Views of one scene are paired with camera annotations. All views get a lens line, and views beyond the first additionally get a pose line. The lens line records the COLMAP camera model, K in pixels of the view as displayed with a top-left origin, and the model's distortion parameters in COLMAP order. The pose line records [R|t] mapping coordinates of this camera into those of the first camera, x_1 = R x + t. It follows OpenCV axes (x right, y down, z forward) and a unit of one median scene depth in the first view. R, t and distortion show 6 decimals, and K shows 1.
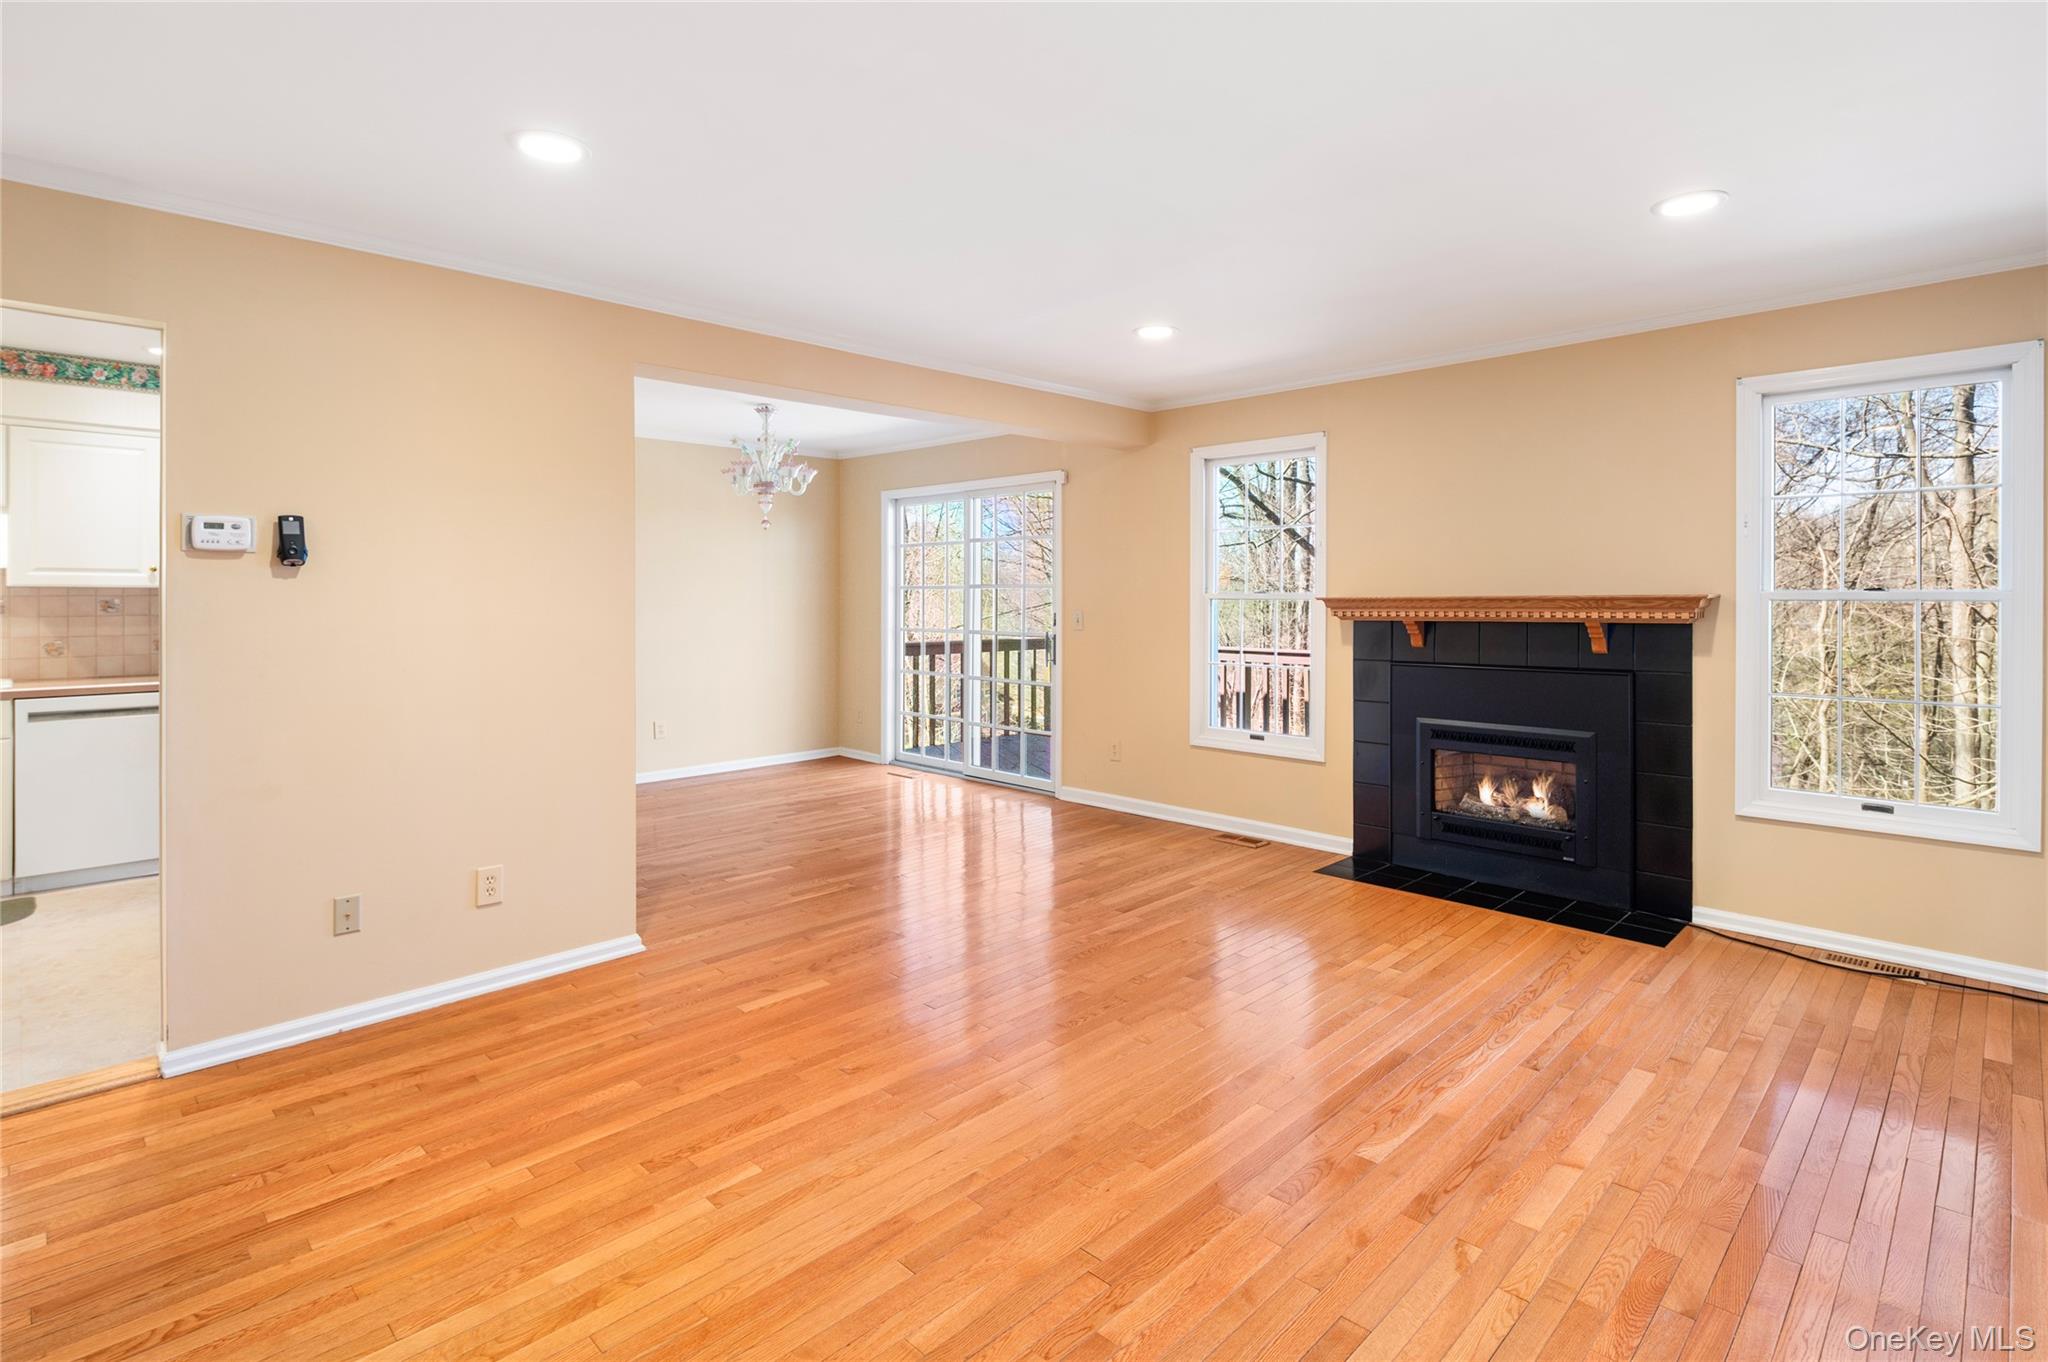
lens RADIAL K [[997.8, 0, 1028.7], [0, 997.8, 596.5], [0, 0, 1]] dist [0.003800, -0.003704]
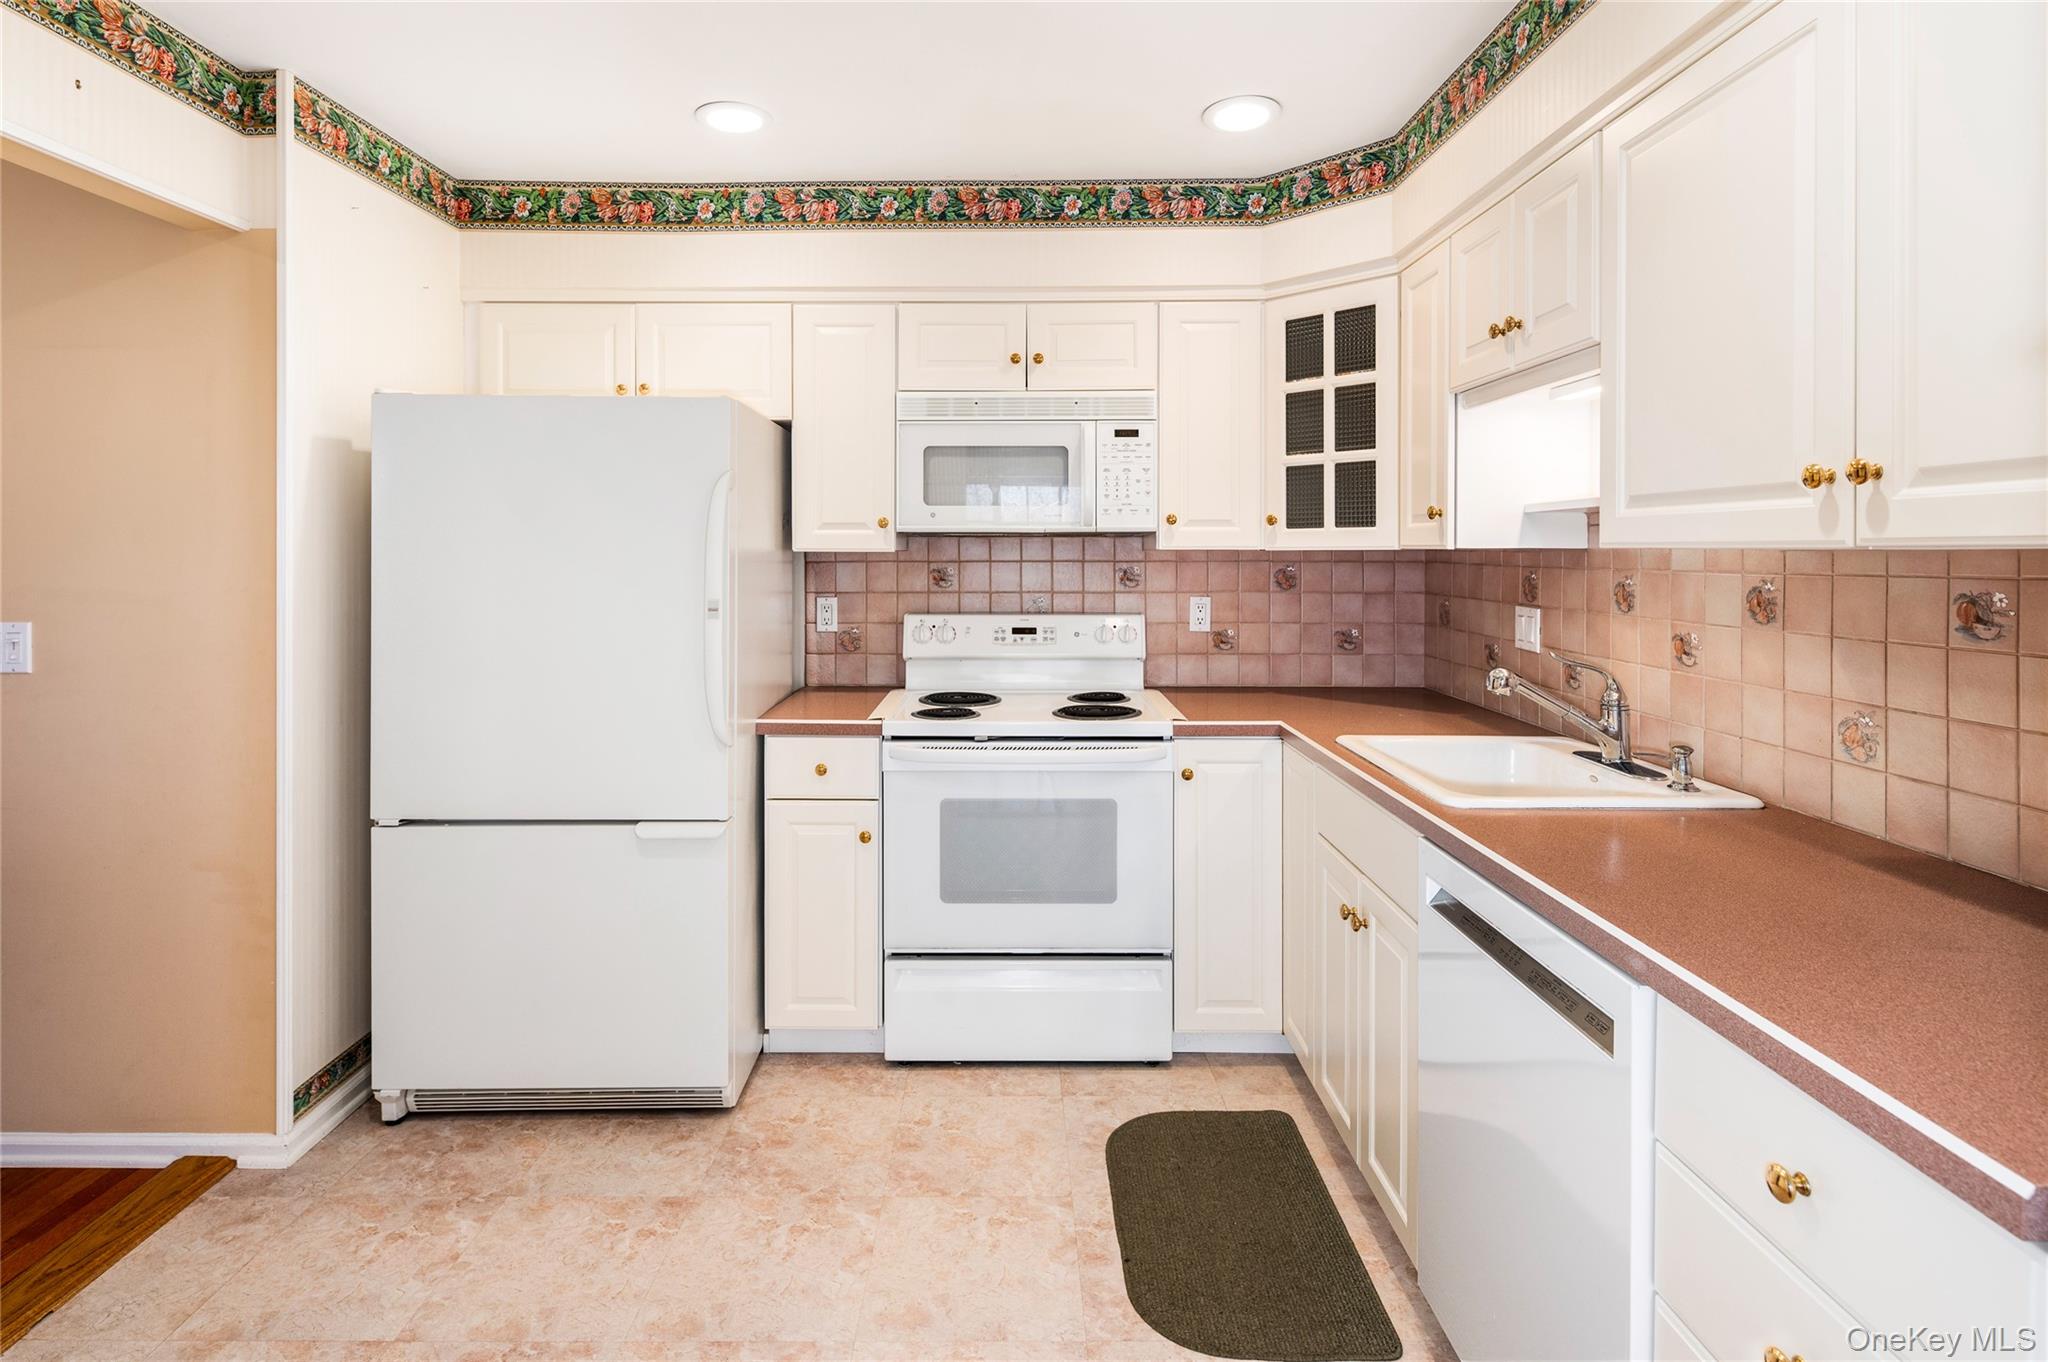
lens RADIAL K [[997.8, 0, 1003.7], [0, 997.8, 552.8], [0, 0, 1]] dist [0.003800, -0.003704]
pose [[-0.713819, 0.002325, -0.700326, -0.591066], [0.004088, 0.999991, -0.000847, -0.009563], [0.700318, -0.003467, -0.713823, 1.114539]]
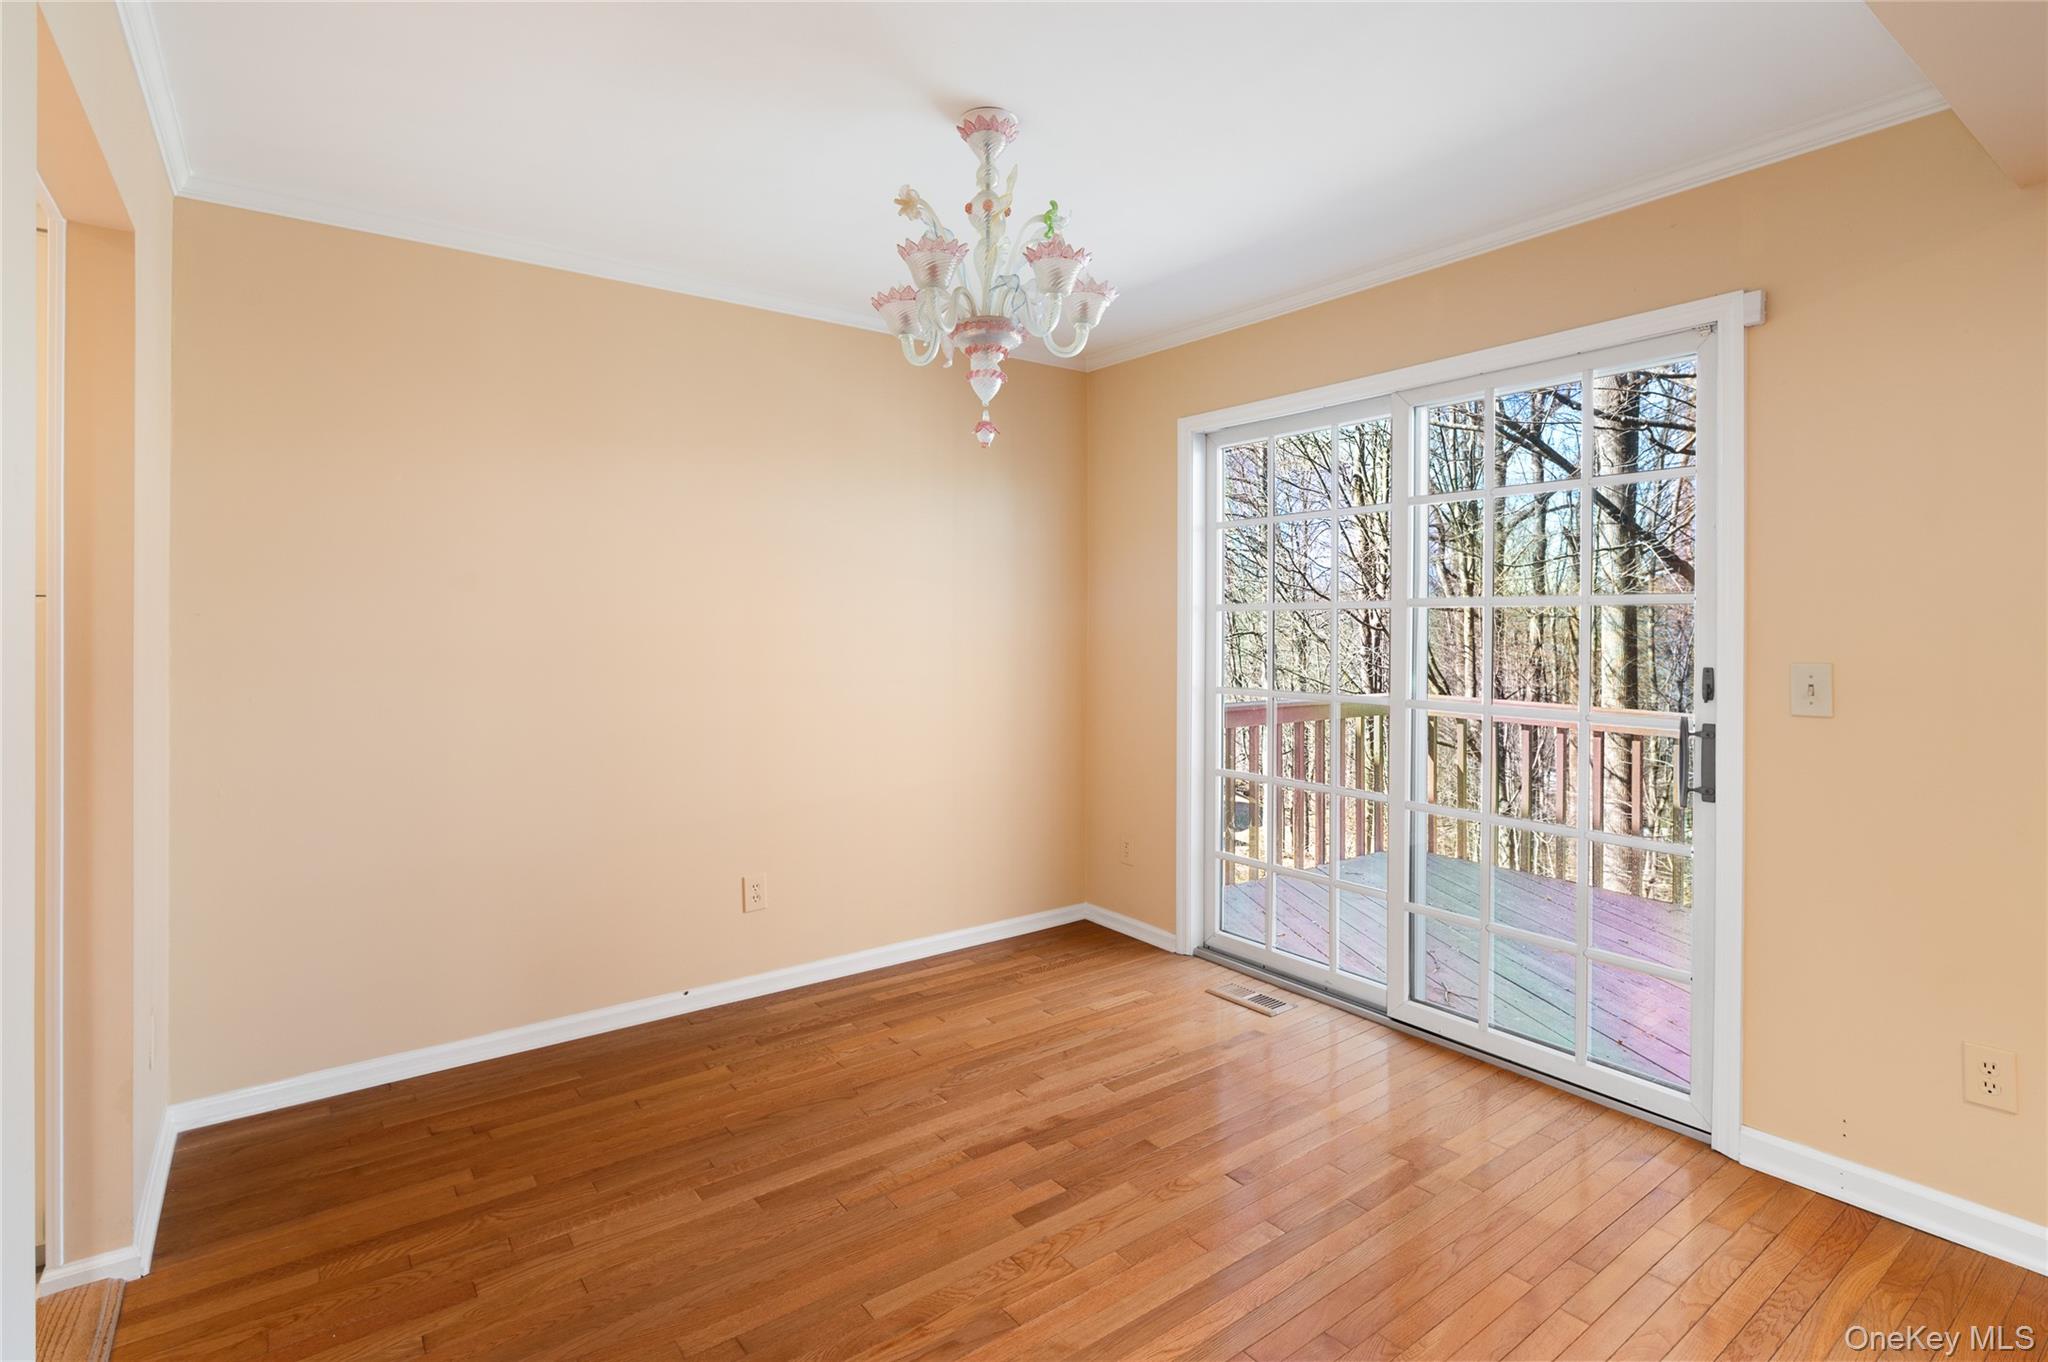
lens RADIAL K [[997.8, 0, 1032.4], [0, 997.8, 629.2], [0, 0, 1]] dist [0.003800, -0.003704]
pose [[0.989578, 0.002553, -0.143973, -0.251581], [-0.001994, 0.999990, 0.004032, 0.000694], [0.143982, -0.003703, 0.989573, 0.826029]]
